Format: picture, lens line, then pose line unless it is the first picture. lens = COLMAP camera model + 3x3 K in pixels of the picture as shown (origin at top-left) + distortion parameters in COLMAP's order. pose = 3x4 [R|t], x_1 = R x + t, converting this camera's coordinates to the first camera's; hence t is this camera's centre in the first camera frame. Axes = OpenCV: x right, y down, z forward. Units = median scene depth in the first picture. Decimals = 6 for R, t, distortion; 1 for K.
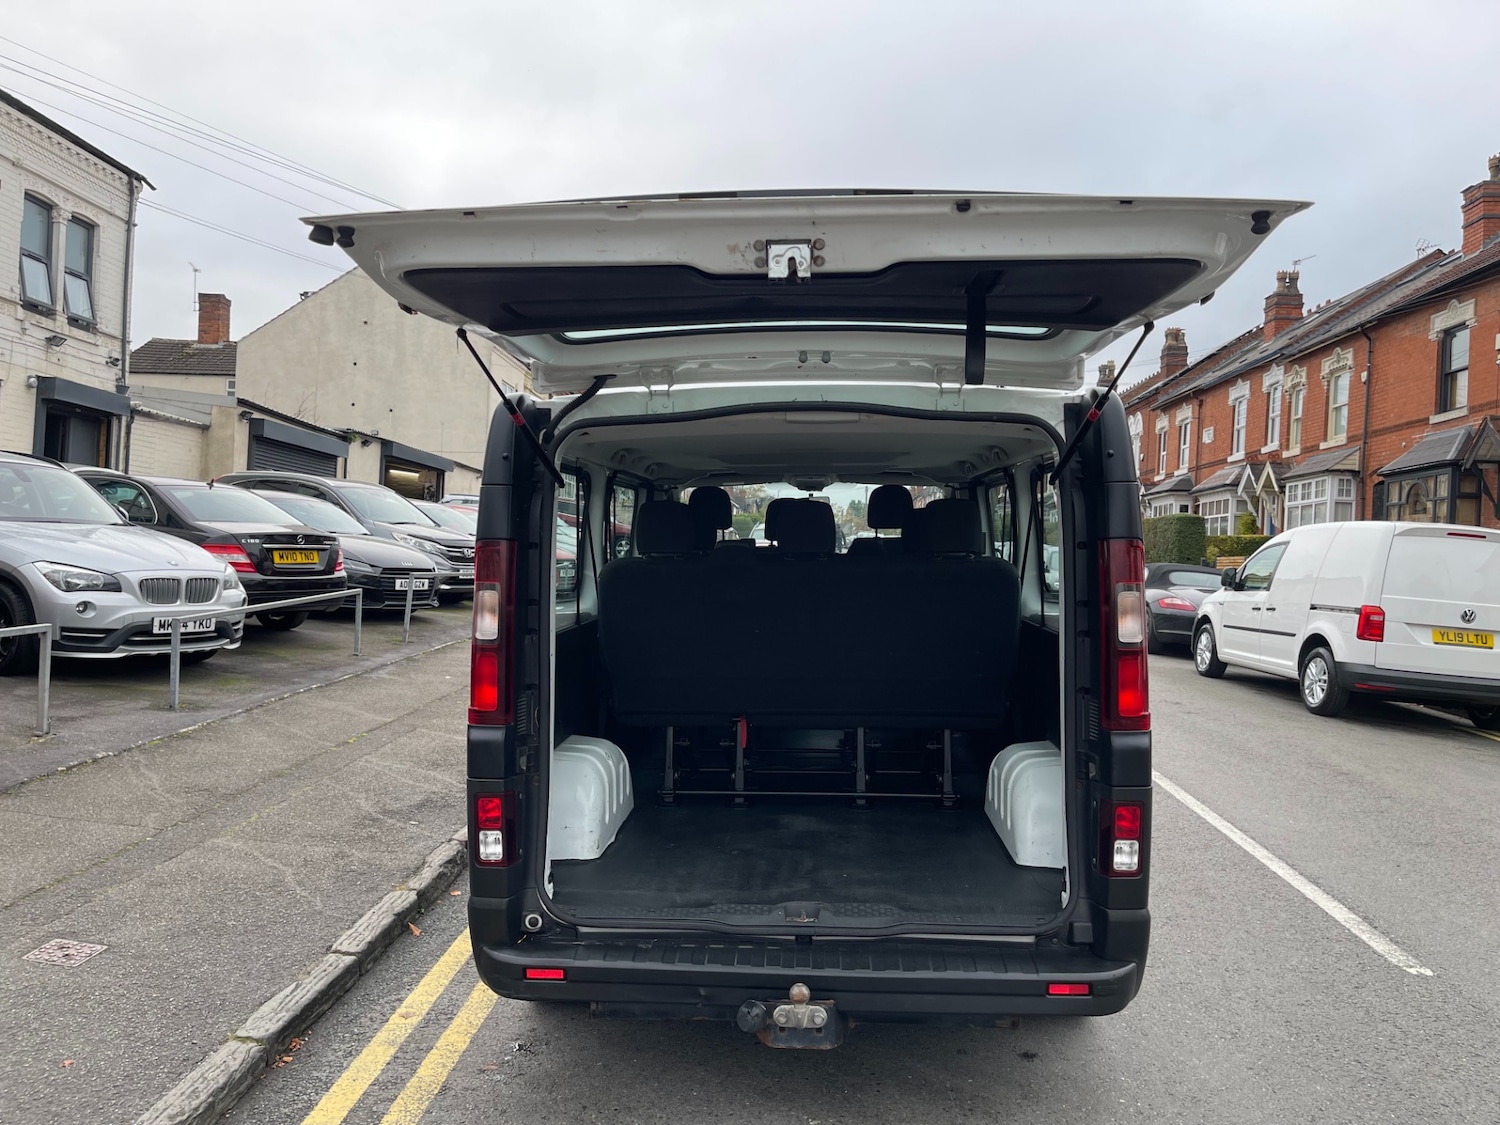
lens RADIAL K [[1126.0, 0, 746.9], [0, 1126.0, 581.6], [0, 0, 1]] dist [0.079774, -0.106047]
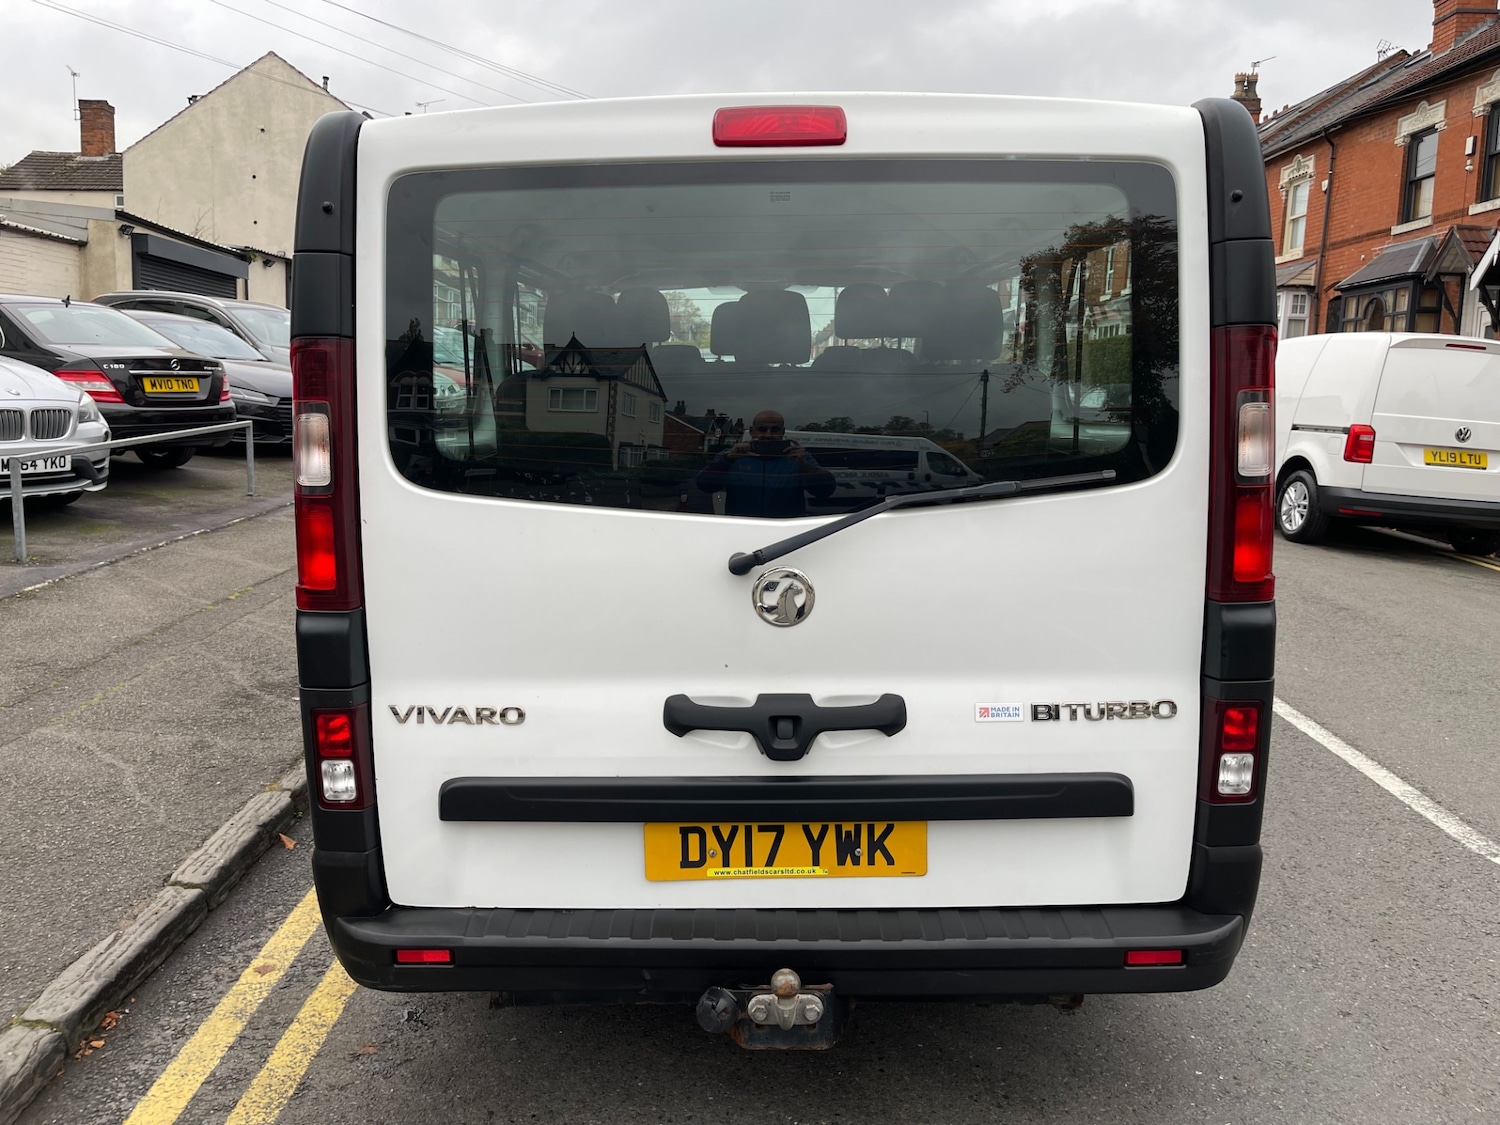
lens RADIAL K [[1126.0, 0, 740.9], [0, 1126.0, 554.2], [0, 0, 1]] dist [0.079774, -0.106047]
pose [[0.998659, -0.018299, 0.048437, -0.001351], [0.012080, 0.991995, 0.125695, 0.001323], [-0.050349, -0.124941, 0.990886, 0.043866]]
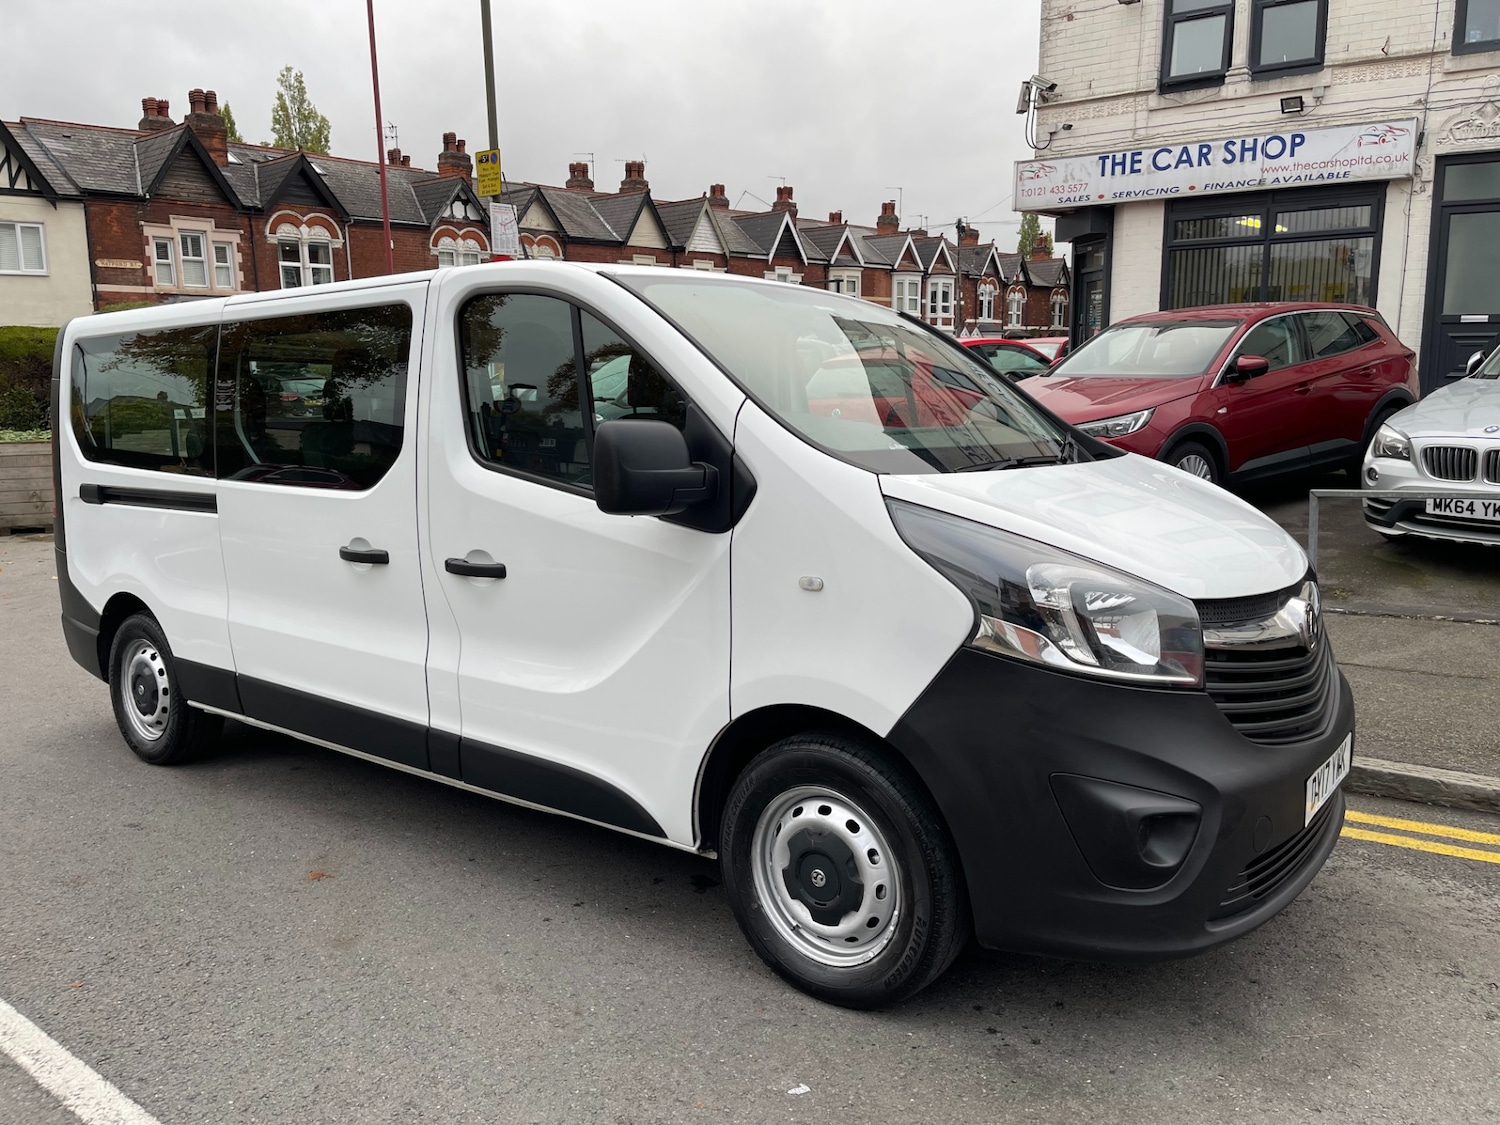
lens RADIAL K [[1126.0, 0, 756.9], [0, 1126.0, 553.9], [0, 0, 1]] dist [0.079774, -0.106047]
pose [[-0.566358, 0.106079, -0.817304, 0.169223], [-0.021284, 0.989469, 0.143173, -0.013031], [0.823884, 0.098483, -0.558136, 0.406601]]
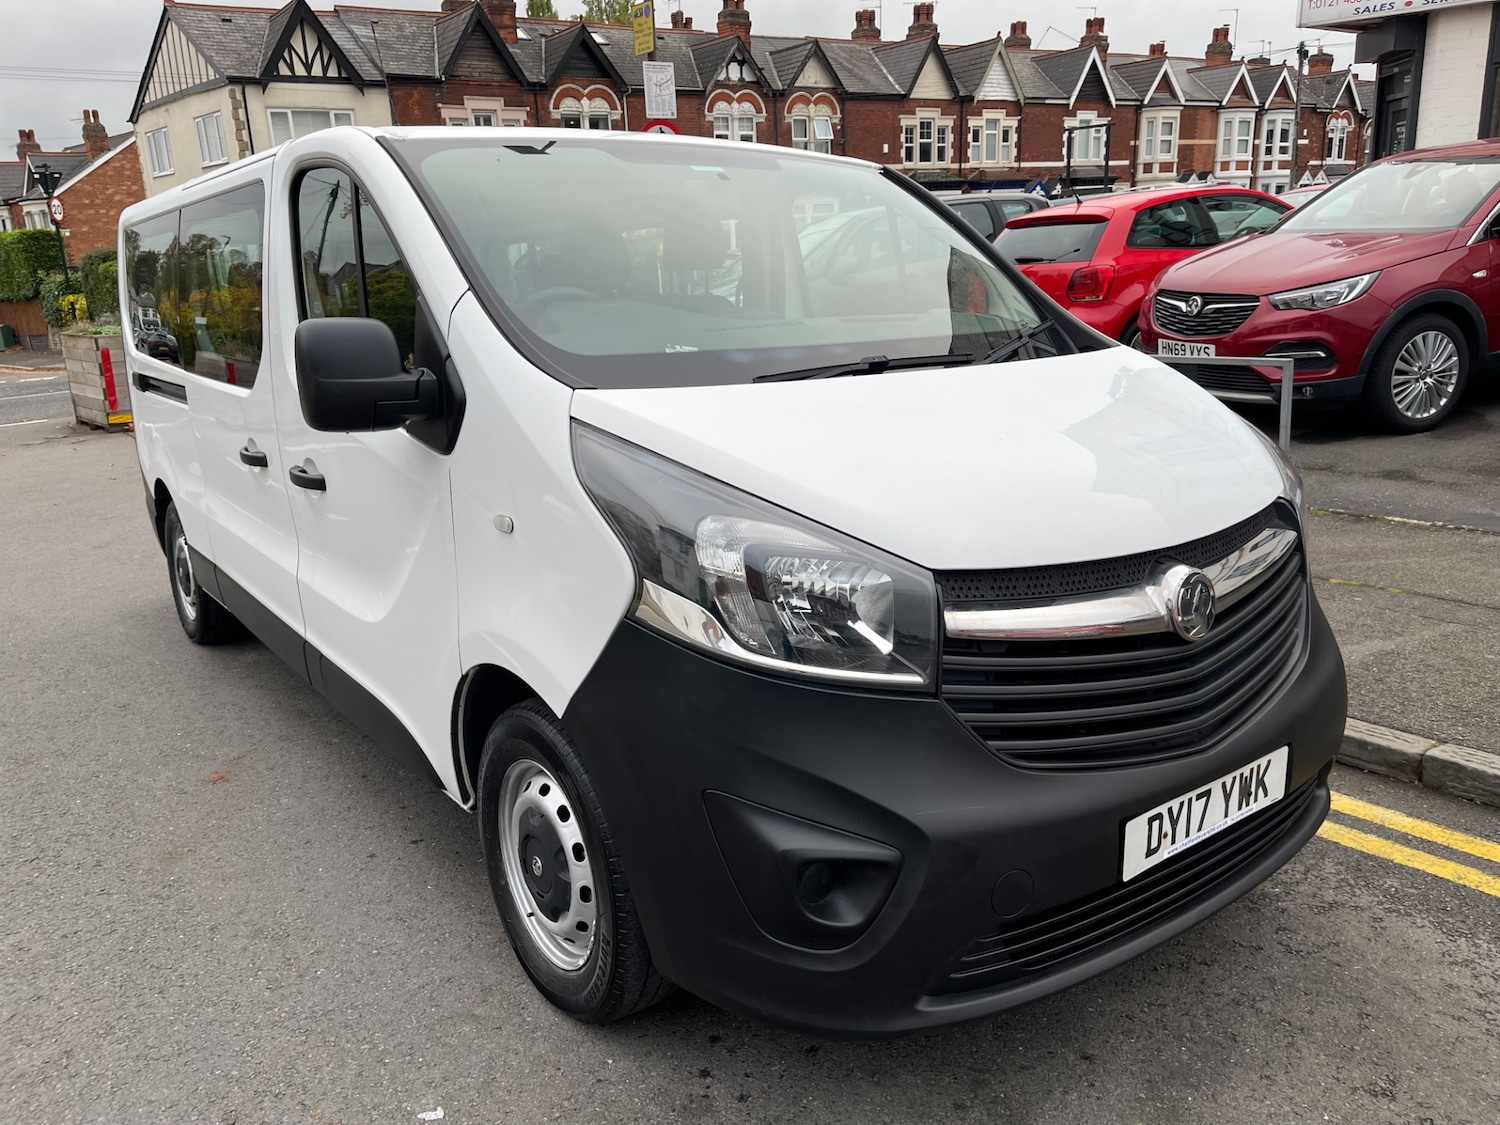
lens RADIAL K [[1126.0, 0, 745.8], [0, 1126.0, 561.3], [0, 0, 1]] dist [0.079774, -0.106047]
pose [[-0.768633, 0.169071, -0.616943, 0.110589], [0.001262, 0.964839, 0.262839, -0.015528], [0.639689, 0.201248, -0.741820, 0.432632]]
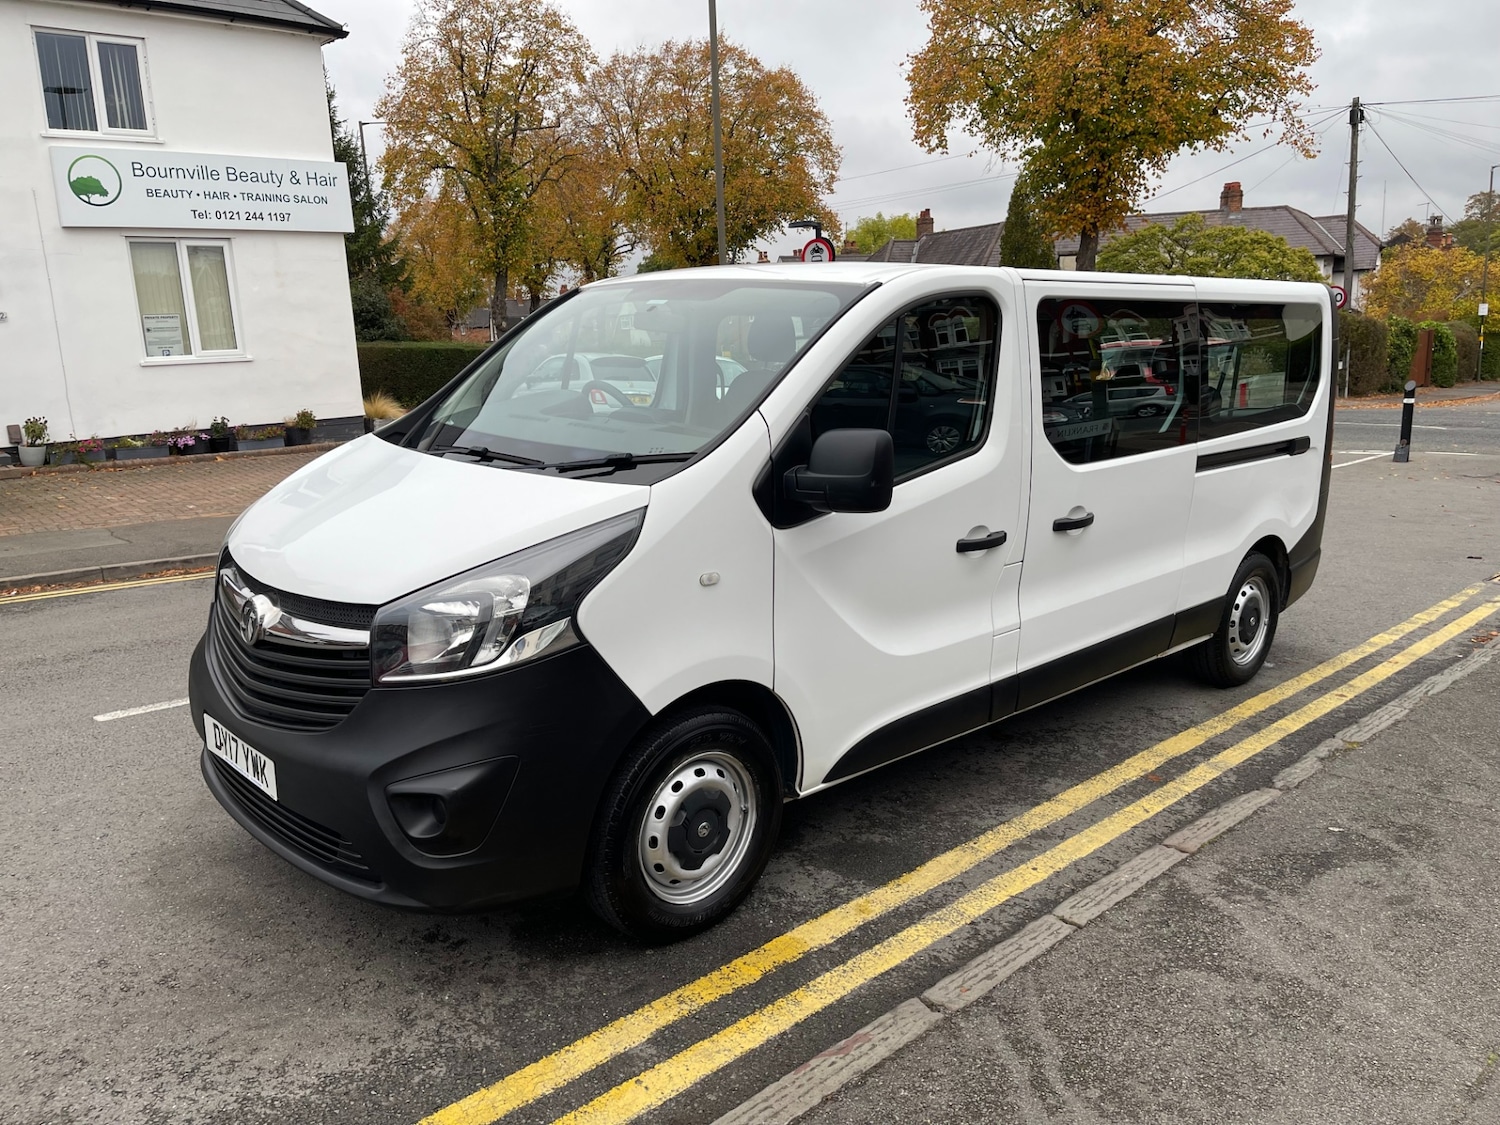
lens RADIAL K [[1126.0, 0, 751.8], [0, 1126.0, 568.4], [0, 0, 1]] dist [0.079774, -0.106047]
pose [[-0.725020, -0.156004, 0.670826, -0.124575], [0.020460, 0.968700, 0.247389, -0.028882], [-0.688423, 0.193087, -0.699136, 0.443248]]
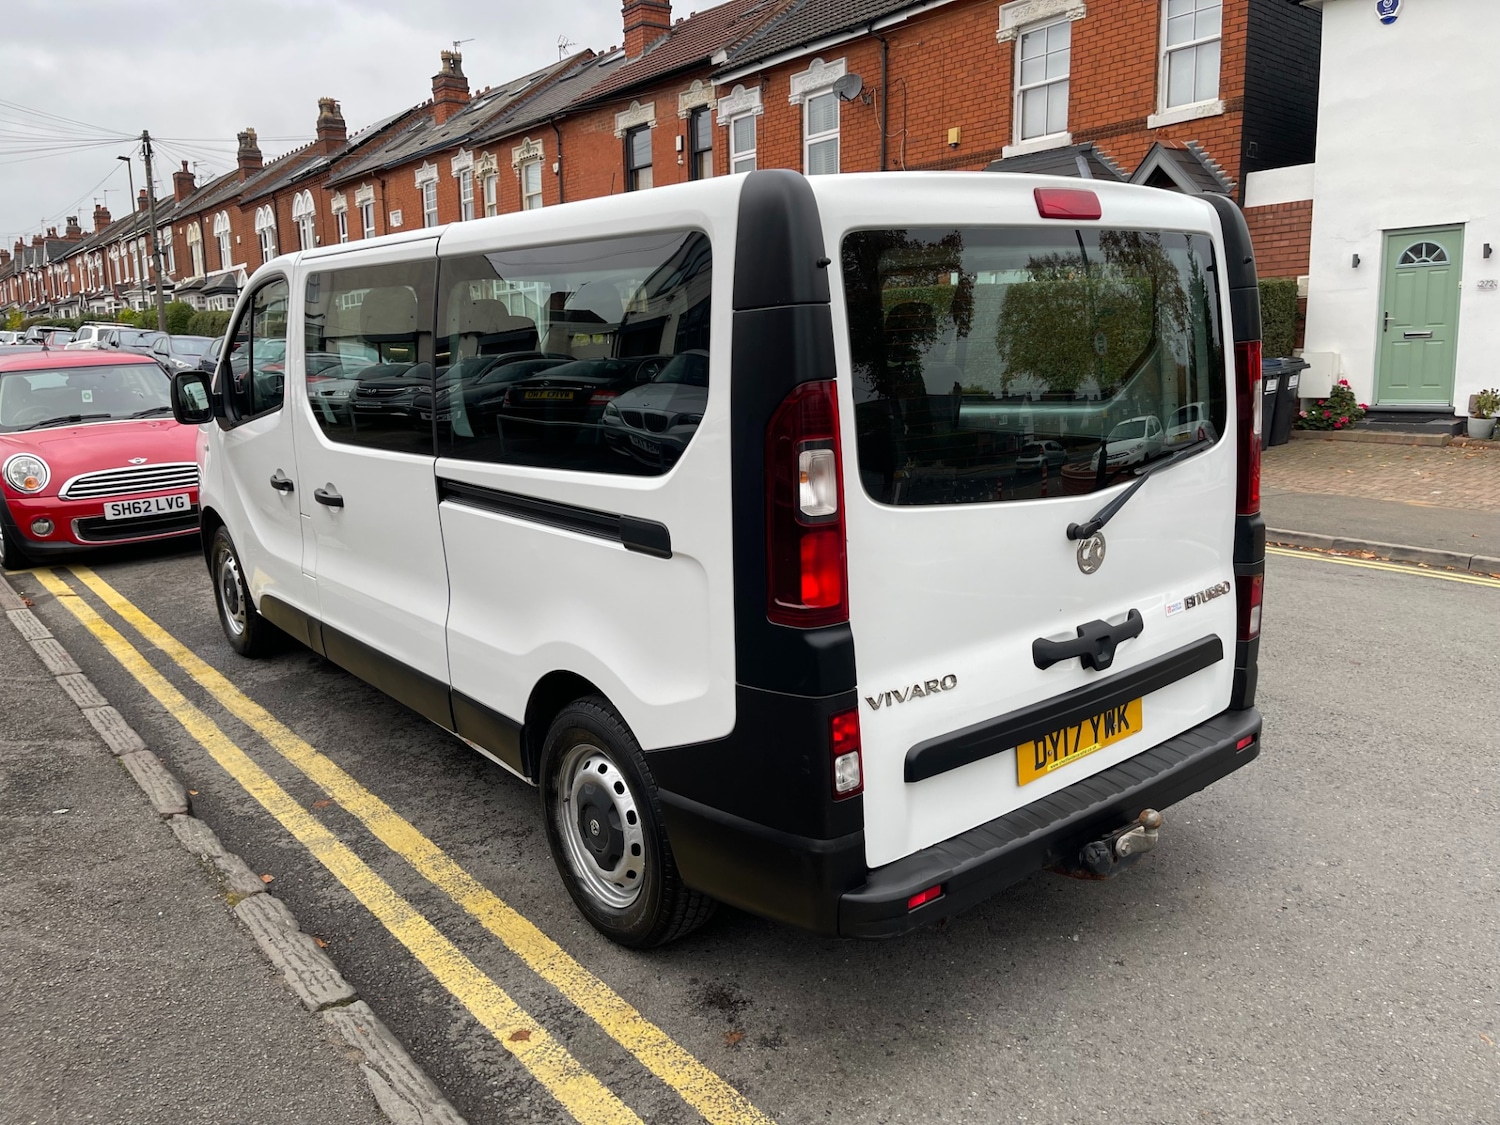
lens RADIAL K [[1126.0, 0, 743.3], [0, 1126.0, 556.8], [0, 0, 1]] dist [0.079774, -0.106047]
pose [[0.740210, -0.165641, 0.651653, -0.108009], [0.057155, 0.981173, 0.184478, -0.008822], [-0.669942, -0.099307, 0.735742, 0.068542]]
